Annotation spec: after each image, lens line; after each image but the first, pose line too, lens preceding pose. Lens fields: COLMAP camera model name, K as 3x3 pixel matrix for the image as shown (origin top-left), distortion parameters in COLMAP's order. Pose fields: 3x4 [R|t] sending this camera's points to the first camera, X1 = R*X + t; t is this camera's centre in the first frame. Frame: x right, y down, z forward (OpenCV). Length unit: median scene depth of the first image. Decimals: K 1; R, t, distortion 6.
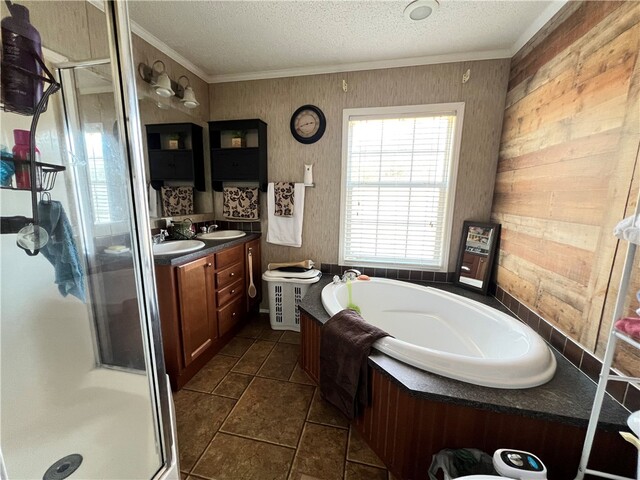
lens RADIAL K [[257.4, 0, 320.0], [0, 257.4, 240.0], [0, 0, 1]] dist [-0.001212, -0.000184]
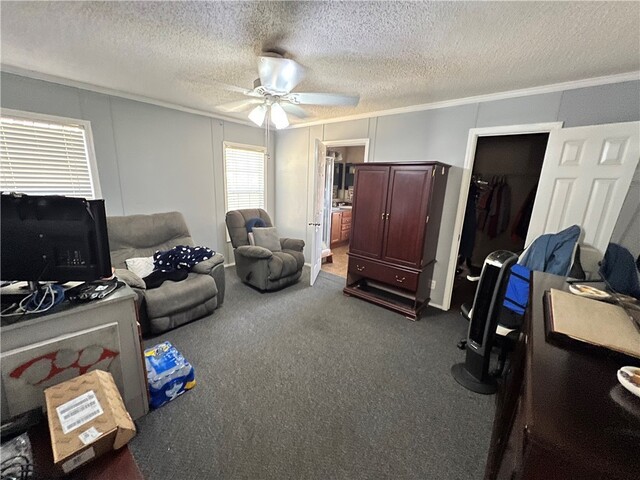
lens RADIAL K [[257.4, 0, 320.0], [0, 257.4, 240.0], [0, 0, 1]] dist [-0.001212, -0.000184]
pose [[0.885122, 0.123767, -0.448598, 0.574373], [-0.103373, 0.992192, 0.069779, 0.148956], [0.453732, -0.015390, 0.891006, -1.386250]]
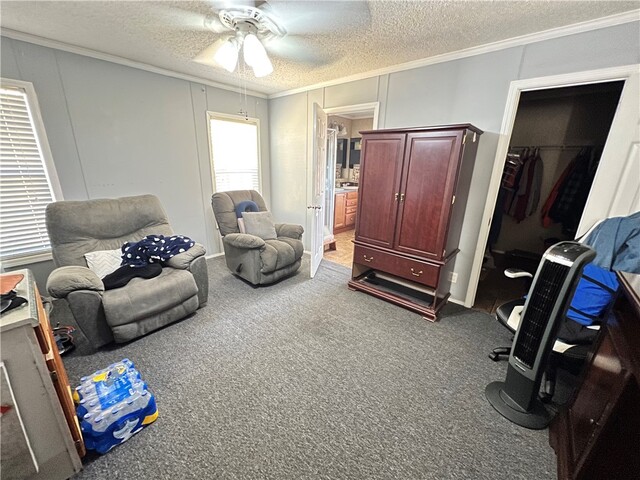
lens RADIAL K [[257.4, 0, 320.0], [0, 257.4, 240.0], [0, 0, 1]] dist [-0.001212, -0.000184]
pose [[0.877977, 0.145082, -0.456189, 0.499046], [-0.091393, 0.986240, 0.137760, 0.146486], [0.469898, -0.079258, 0.879155, -1.198326]]
